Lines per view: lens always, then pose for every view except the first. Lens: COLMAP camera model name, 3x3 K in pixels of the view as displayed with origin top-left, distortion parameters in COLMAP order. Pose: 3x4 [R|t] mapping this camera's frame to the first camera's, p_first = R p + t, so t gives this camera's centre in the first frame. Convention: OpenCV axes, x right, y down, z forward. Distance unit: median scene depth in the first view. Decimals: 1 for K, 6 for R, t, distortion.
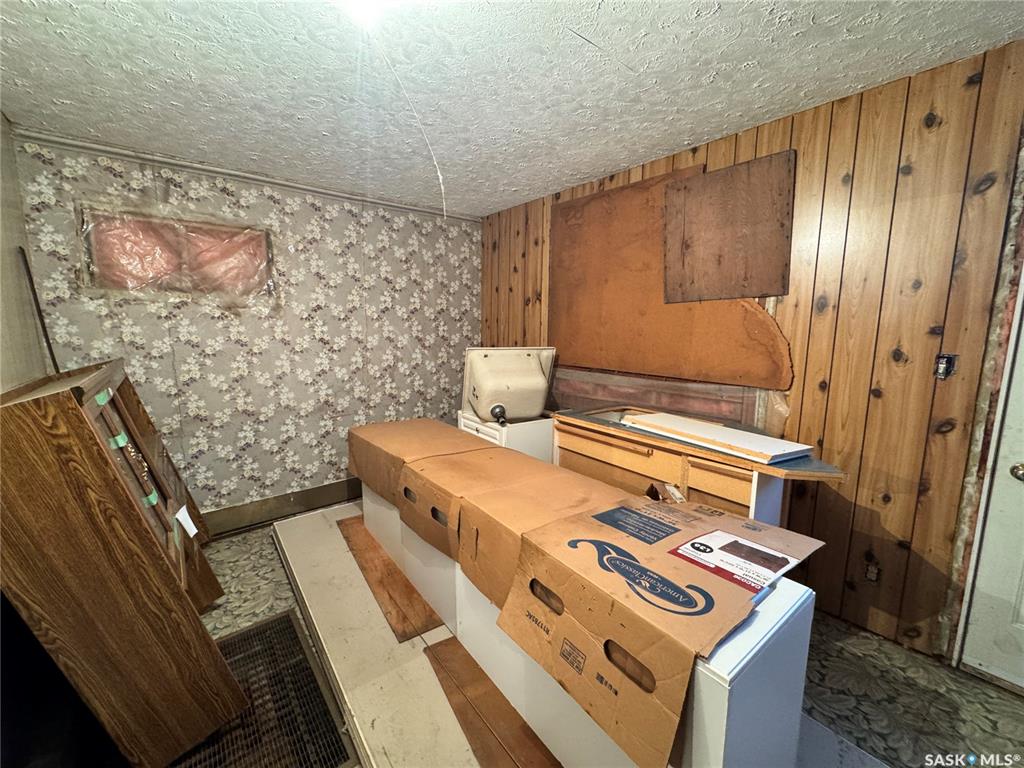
lens RADIAL K [[408.8, 0, 509.4], [0, 408.8, 383.7], [0, 0, 1]] dist [-0.004256, 0.000261]
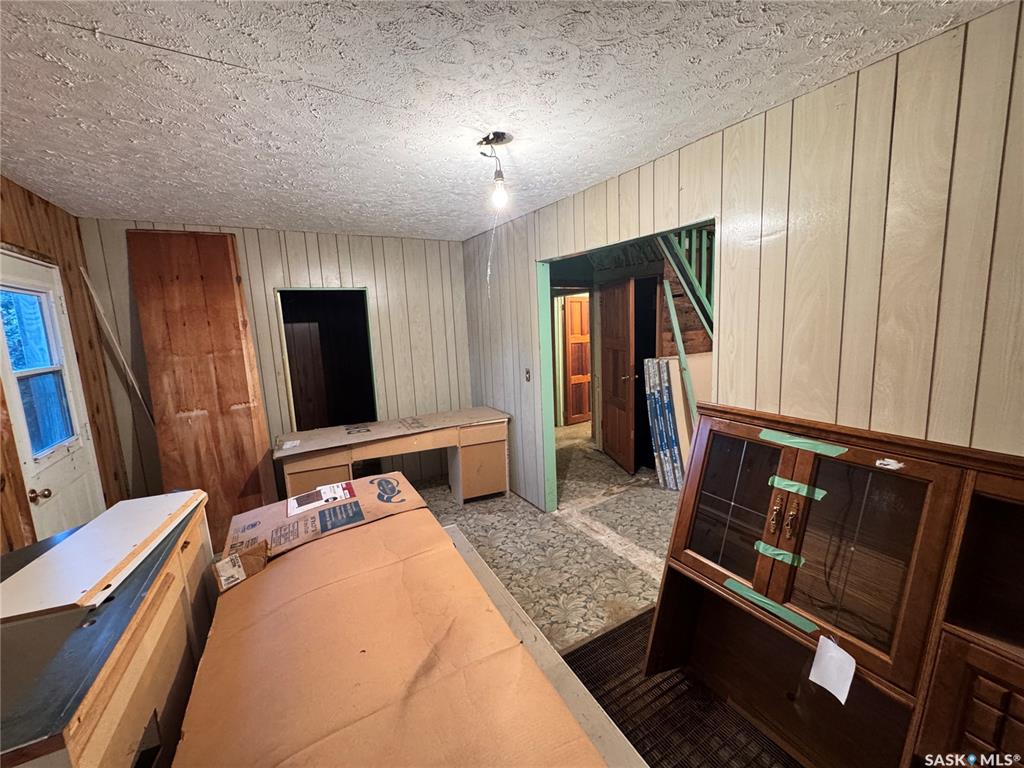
lens RADIAL K [[408.8, 0, 509.9], [0, 408.8, 384.5], [0, 0, 1]] dist [-0.004256, 0.000261]
pose [[-0.983884, 0.009879, 0.178537, -0.327418], [0.061754, 0.955811, 0.287424, -0.288167], [-0.167808, 0.293817, -0.941017, 1.352027]]
